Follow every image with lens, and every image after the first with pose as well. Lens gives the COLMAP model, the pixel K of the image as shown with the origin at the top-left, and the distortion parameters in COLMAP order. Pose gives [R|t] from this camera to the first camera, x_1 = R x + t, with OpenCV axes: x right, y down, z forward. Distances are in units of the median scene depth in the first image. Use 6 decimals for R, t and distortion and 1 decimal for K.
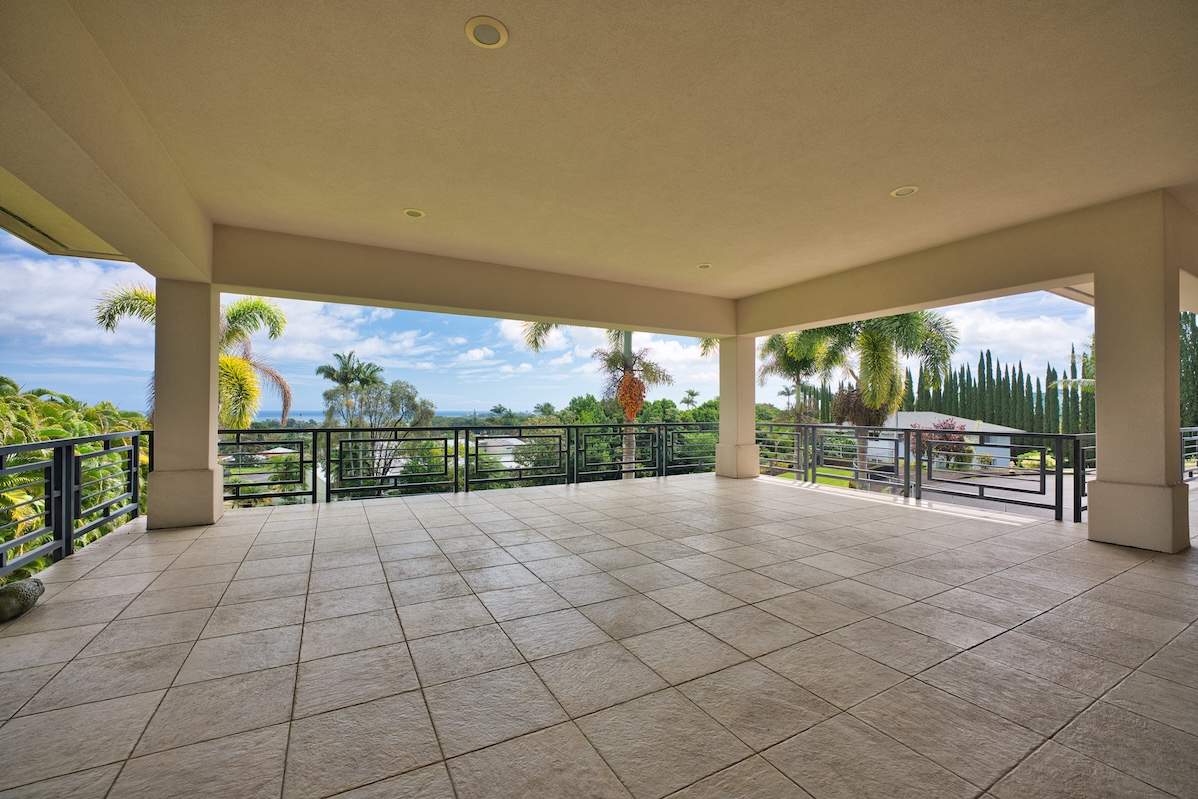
lens RADIAL K [[487.0, 0, 599.0], [0, 487.0, 399.5], [0, 0, 1]] dist [-0.024696, -0.000017]
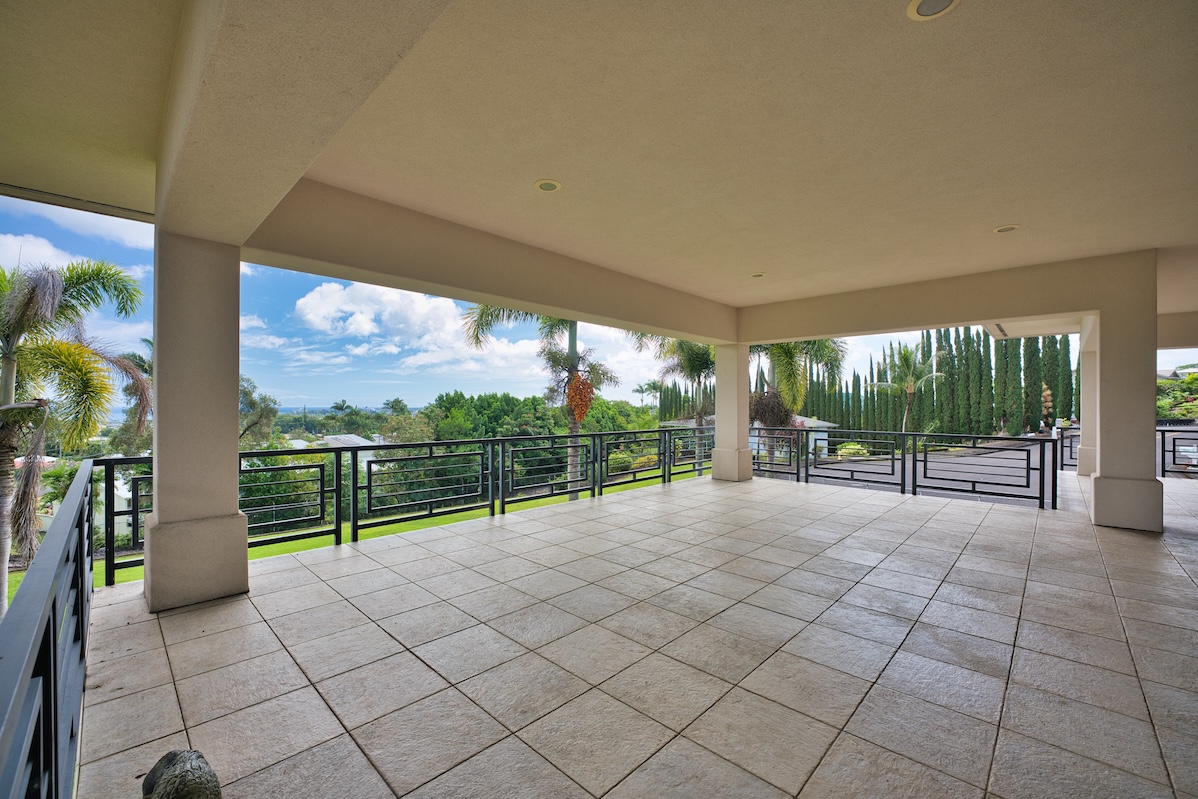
lens RADIAL K [[486.7, 0, 599.0], [0, 486.7, 399.5], [0, 0, 1]] dist [-0.022050, 0.000843]
pose [[0.954532, 0.004489, 0.298075, -0.296993], [-0.006893, 0.999952, 0.007015, -0.016441], [-0.298029, -0.008751, 0.954517, 0.103171]]
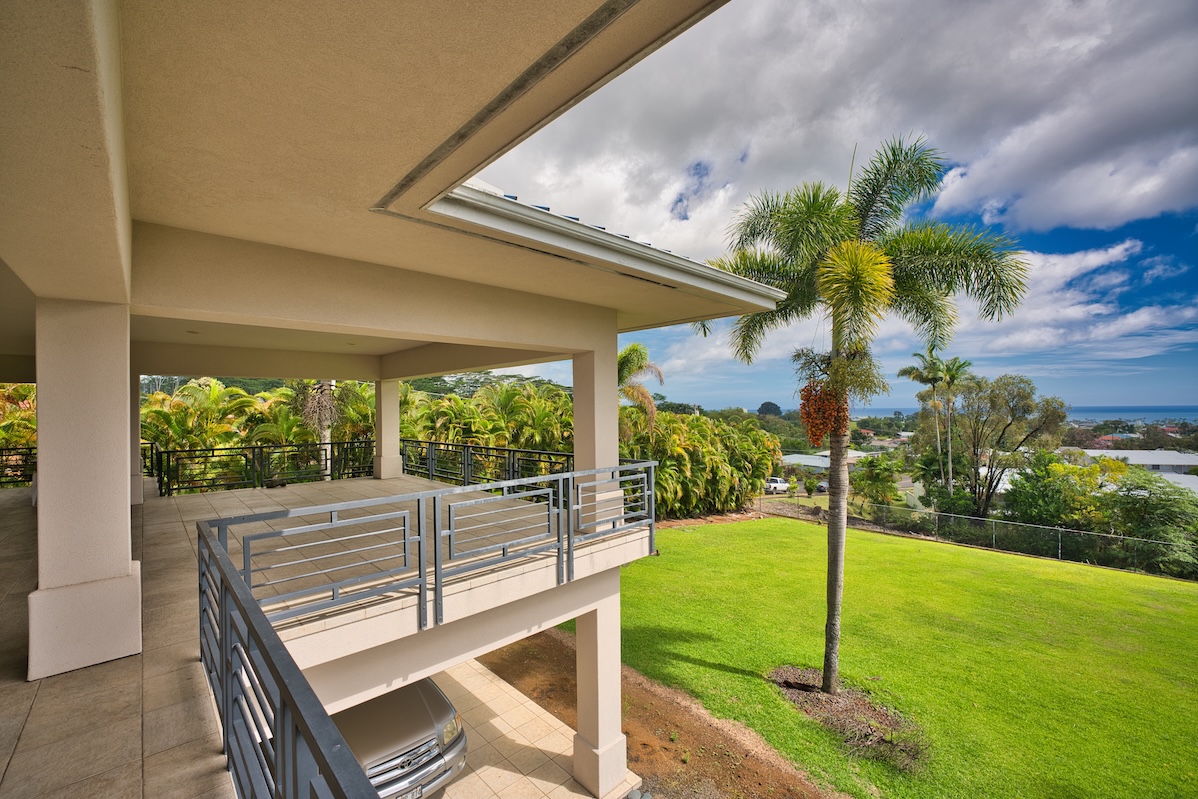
lens RADIAL K [[486.7, 0, 599.0], [0, 486.7, 399.5], [0, 0, 1]] dist [-0.022050, 0.000843]
pose [[0.263314, -0.018664, -0.964530, 1.054209], [0.026352, 0.999579, -0.012148, -0.053799], [0.964350, -0.022218, 0.263694, 0.791529]]
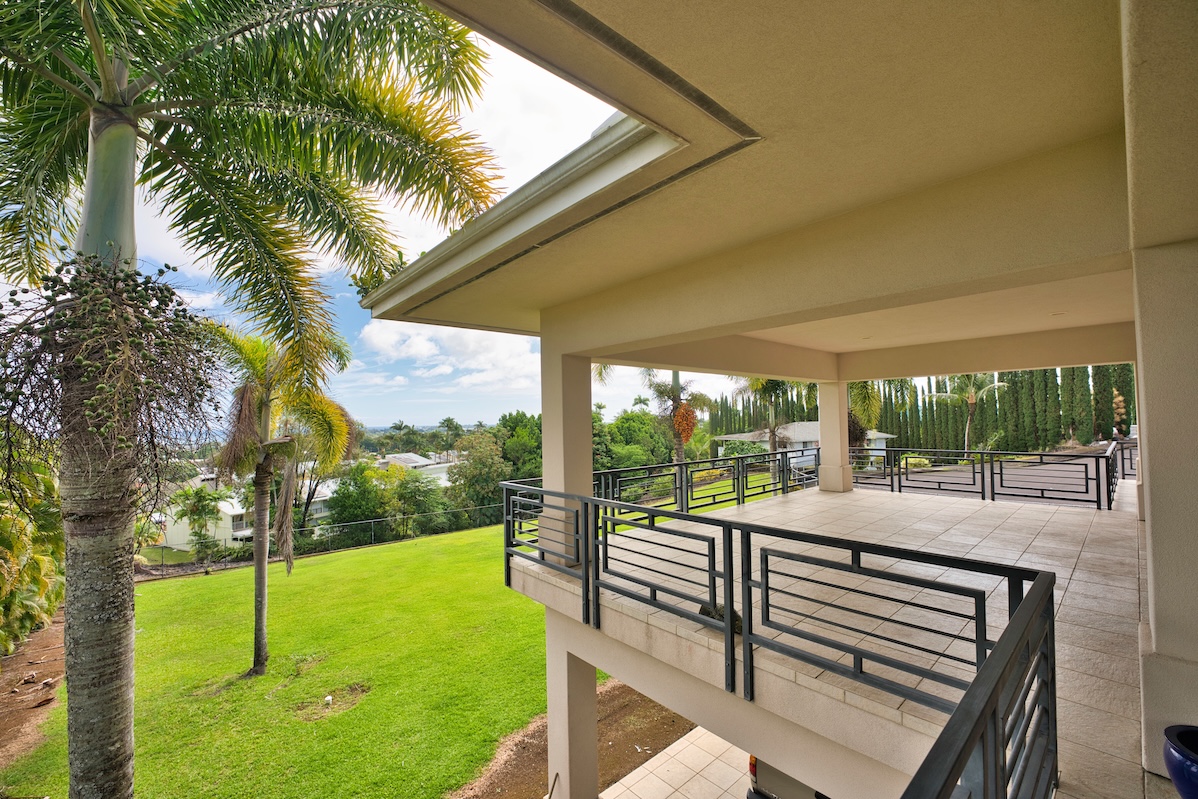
lens RADIAL K [[486.7, 0, 599.0], [0, 486.7, 399.5], [0, 0, 1]] dist [-0.022050, 0.000843]
pose [[0.975630, -0.010969, 0.219149, -0.608755], [0.016275, 0.999616, -0.022422, -0.062947], [-0.218819, 0.025442, 0.975434, -0.114044]]
